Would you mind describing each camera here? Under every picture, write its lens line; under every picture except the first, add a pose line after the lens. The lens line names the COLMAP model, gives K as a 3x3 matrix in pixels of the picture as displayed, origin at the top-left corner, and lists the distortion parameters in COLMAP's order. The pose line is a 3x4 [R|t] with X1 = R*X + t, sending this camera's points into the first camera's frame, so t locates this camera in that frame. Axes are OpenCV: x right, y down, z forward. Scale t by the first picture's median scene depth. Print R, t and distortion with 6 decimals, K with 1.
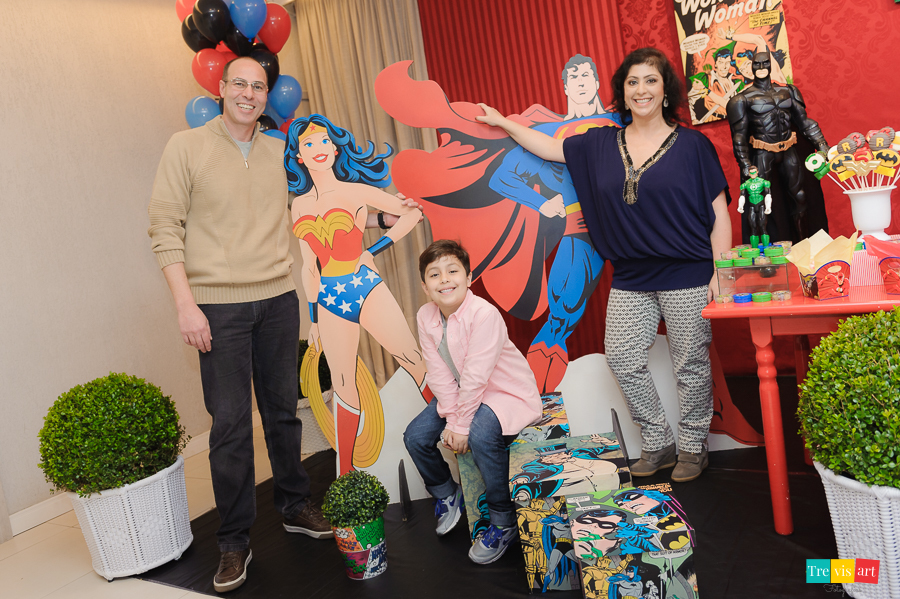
lens RADIAL K [[793.0, 0, 452.7], [0, 793.0, 272.7], [0, 0, 1]] dist [0.030573, 0.005150]
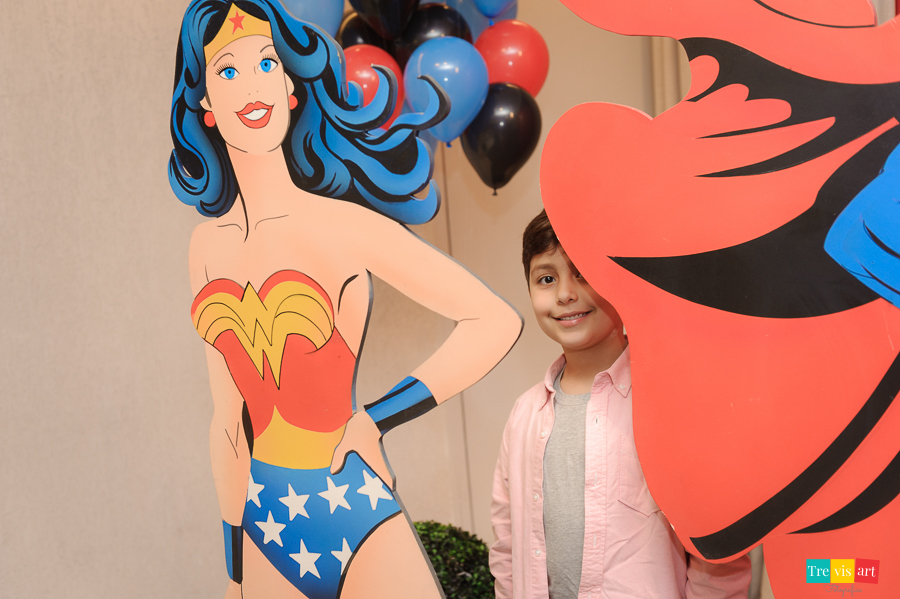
lens RADIAL K [[1157.4, 0, 451.5], [0, 1157.4, 299.3], [0, 0, 1]] dist [-0.008366, 0.017615]
pose [[0.851724, 0.141903, -0.504410, 0.149641], [-0.123872, 0.989875, 0.069312, -0.108390], [0.509138, 0.003448, 0.860678, 0.609207]]
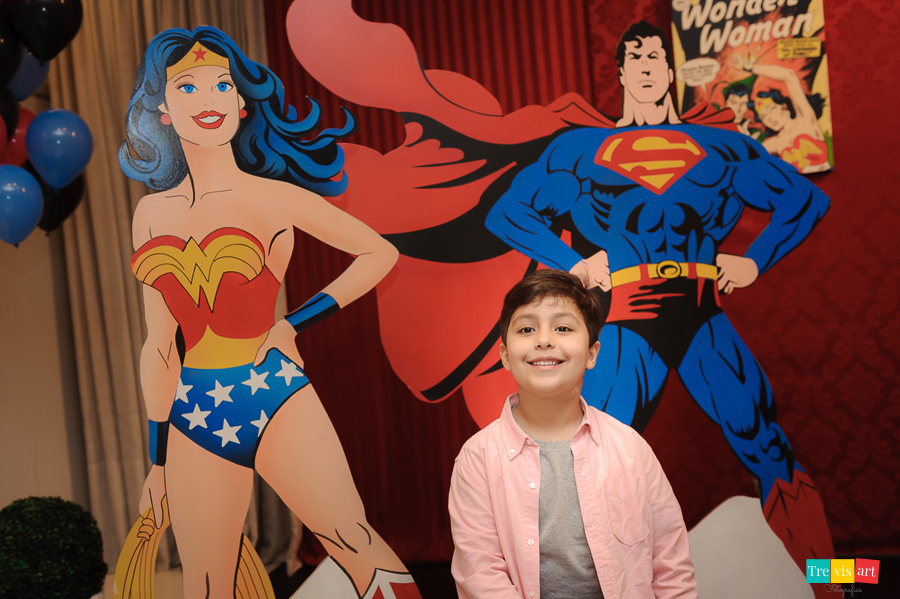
lens RADIAL K [[951.4, 0, 450.0], [0, 951.4, 332.6], [0, 0, 1]] dist [0.001308, 0.001978]
pose [[0.947345, 0.069295, 0.312628, -0.192792], [-0.044289, 0.995276, -0.086400, 0.026135], [-0.317138, 0.068004, 0.945938, 0.404758]]
